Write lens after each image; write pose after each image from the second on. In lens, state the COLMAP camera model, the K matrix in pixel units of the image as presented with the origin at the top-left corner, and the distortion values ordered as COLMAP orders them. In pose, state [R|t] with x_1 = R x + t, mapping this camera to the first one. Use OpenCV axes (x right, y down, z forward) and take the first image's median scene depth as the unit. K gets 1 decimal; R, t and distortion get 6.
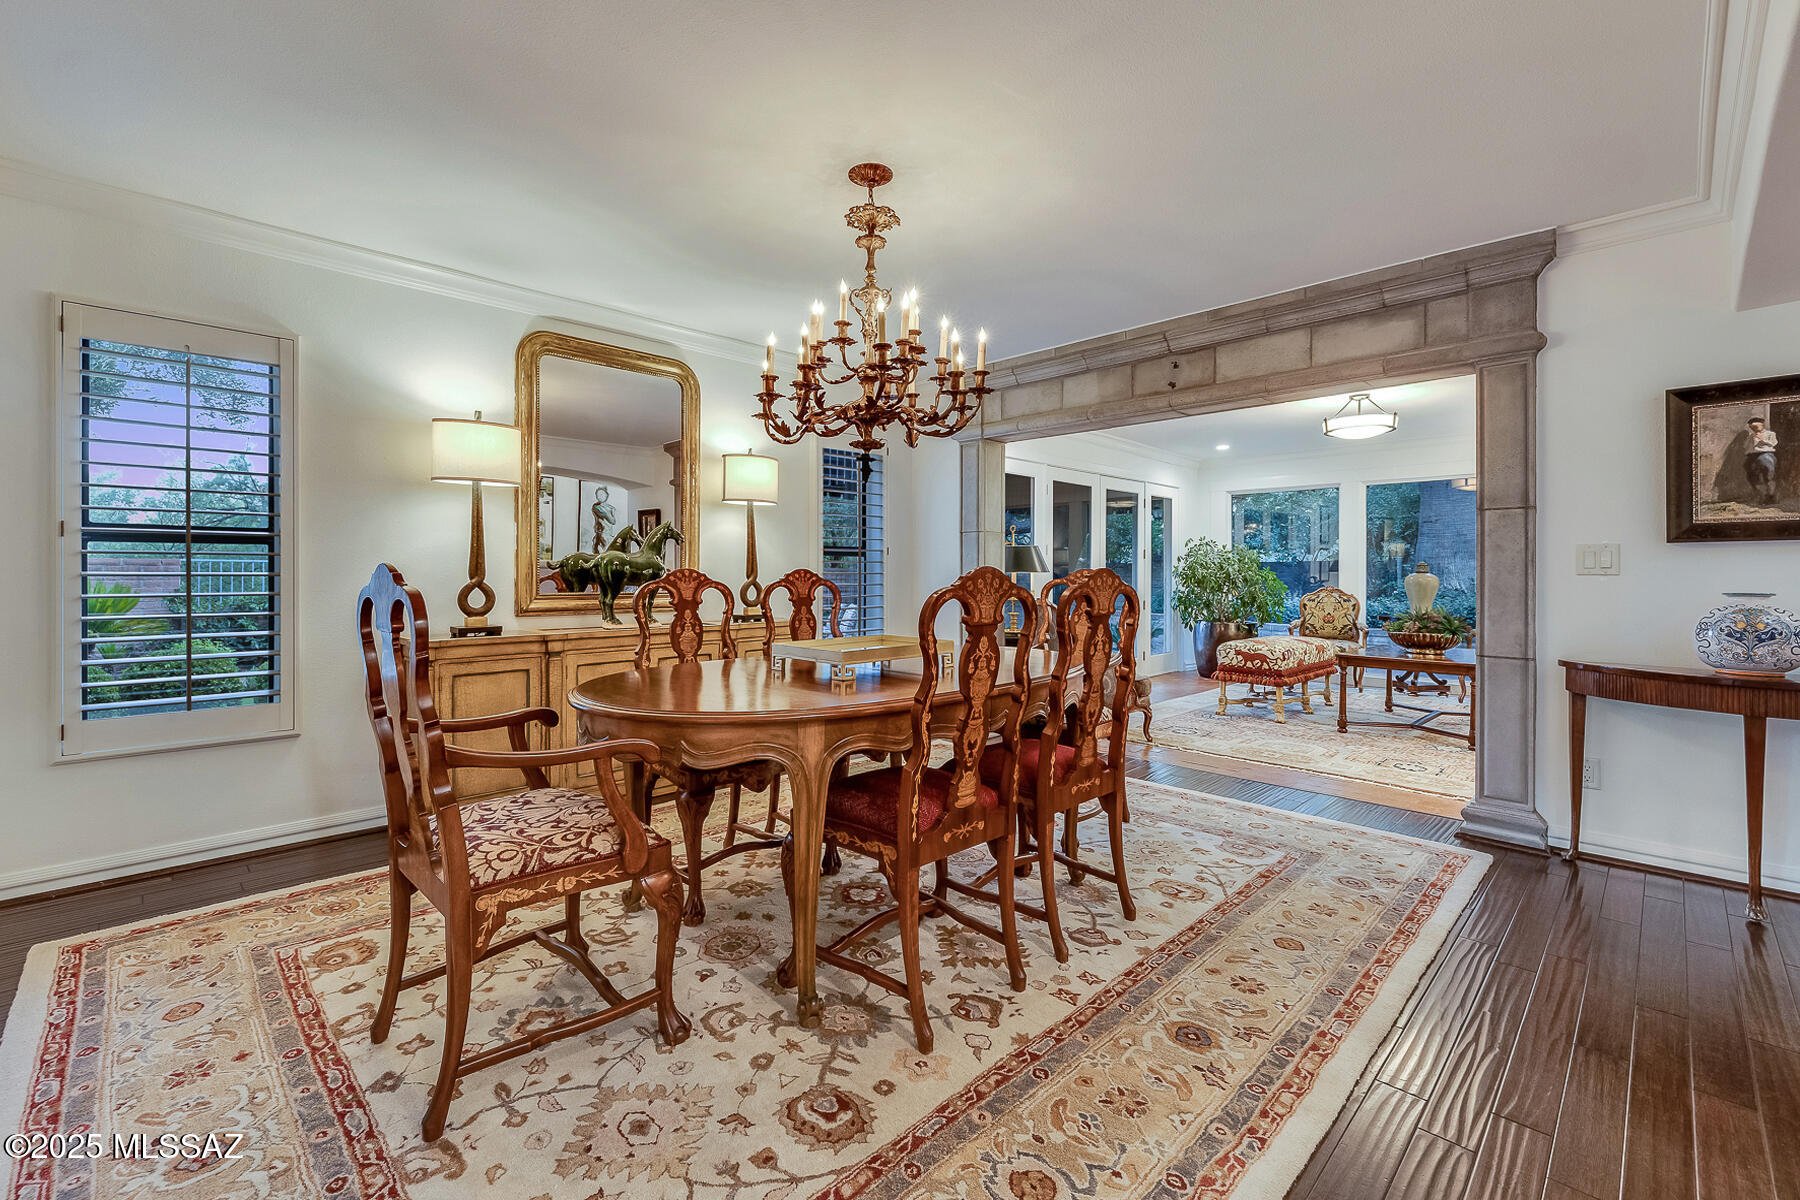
lens RADIAL K [[779.9, 0, 911.1], [0, 779.9, 584.9], [0, 0, 1]] dist [-0.000107, 0.001401]
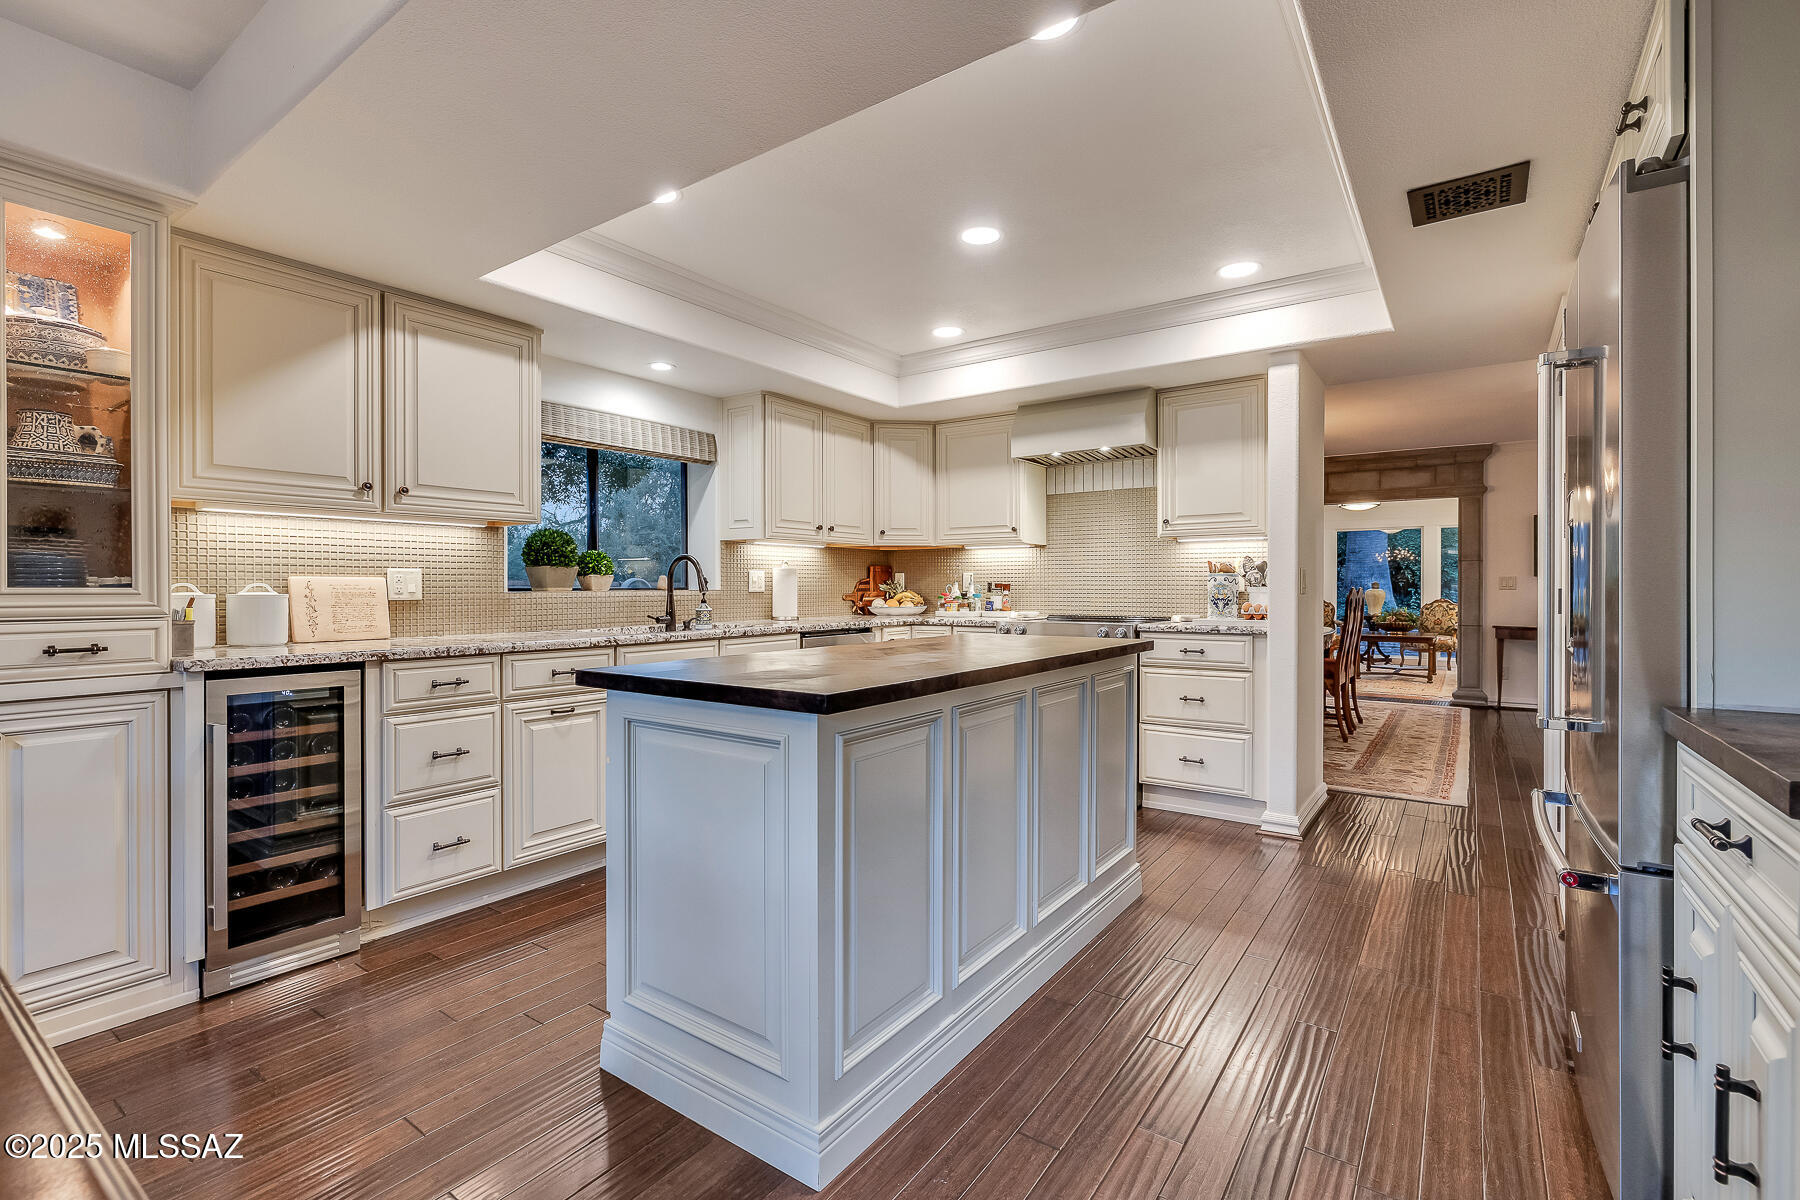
lens RADIAL K [[820.5, 0, 900.4], [0, 820.5, 602.9], [0, 0, 1]] dist [0.001024, 0.000315]
pose [[0.988242, -0.007010, 0.152735, -1.271513], [0.005681, 0.999942, 0.009135, -0.004512], [-0.152790, -0.008160, 0.988225, -1.136613]]
